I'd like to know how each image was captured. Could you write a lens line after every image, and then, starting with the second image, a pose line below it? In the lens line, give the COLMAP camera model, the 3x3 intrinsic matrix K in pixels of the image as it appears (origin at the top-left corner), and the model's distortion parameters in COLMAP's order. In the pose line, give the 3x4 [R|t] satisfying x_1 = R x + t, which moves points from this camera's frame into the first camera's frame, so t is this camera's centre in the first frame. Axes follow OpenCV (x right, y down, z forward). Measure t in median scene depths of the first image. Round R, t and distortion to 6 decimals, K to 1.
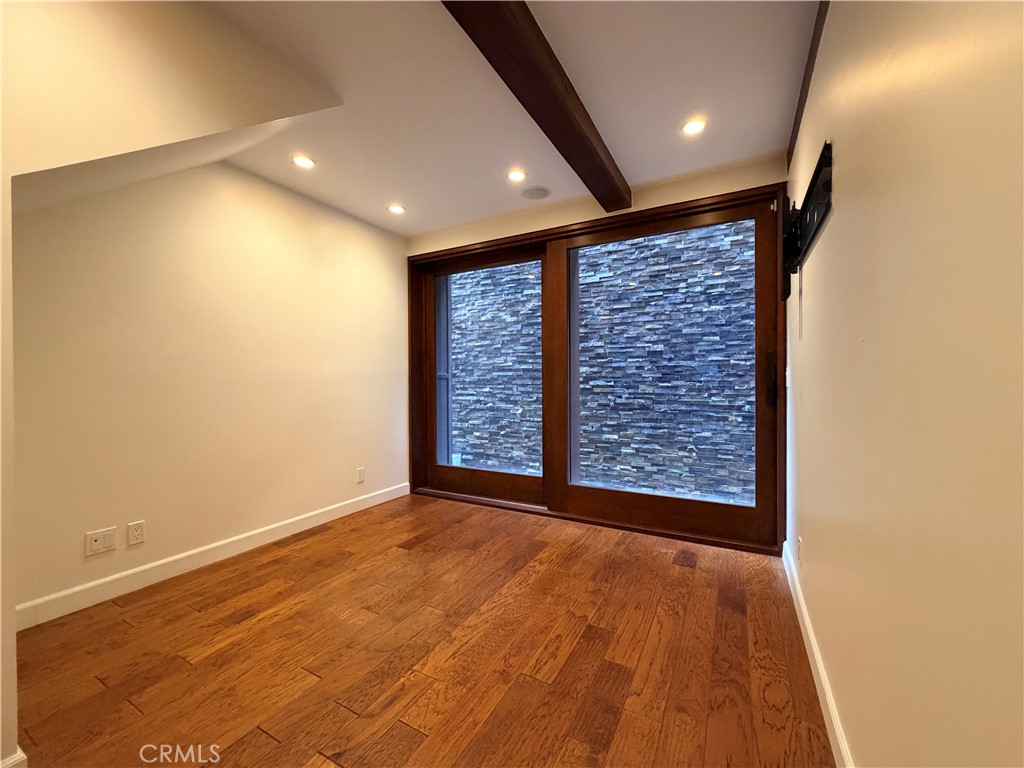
lens RADIAL K [[410.2, 0, 512.0], [0, 410.2, 382.0], [0, 0, 1]] dist [0.000975, -0.000027]
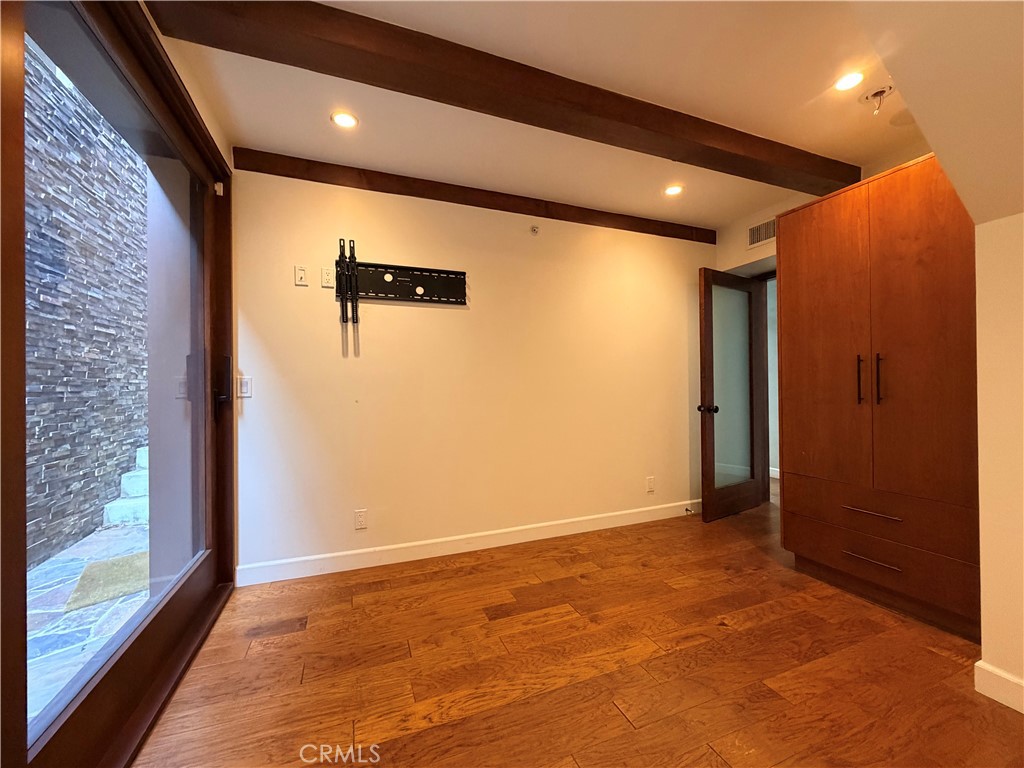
lens RADIAL K [[410.2, 0, 512.2], [0, 410.2, 386.9], [0, 0, 1]] dist [0.000975, -0.000027]
pose [[-0.774422, 0.015069, 0.632489, -0.550230], [0.016611, 0.999856, -0.003483, 0.001440], [-0.632451, 0.007809, -0.774561, 1.854054]]
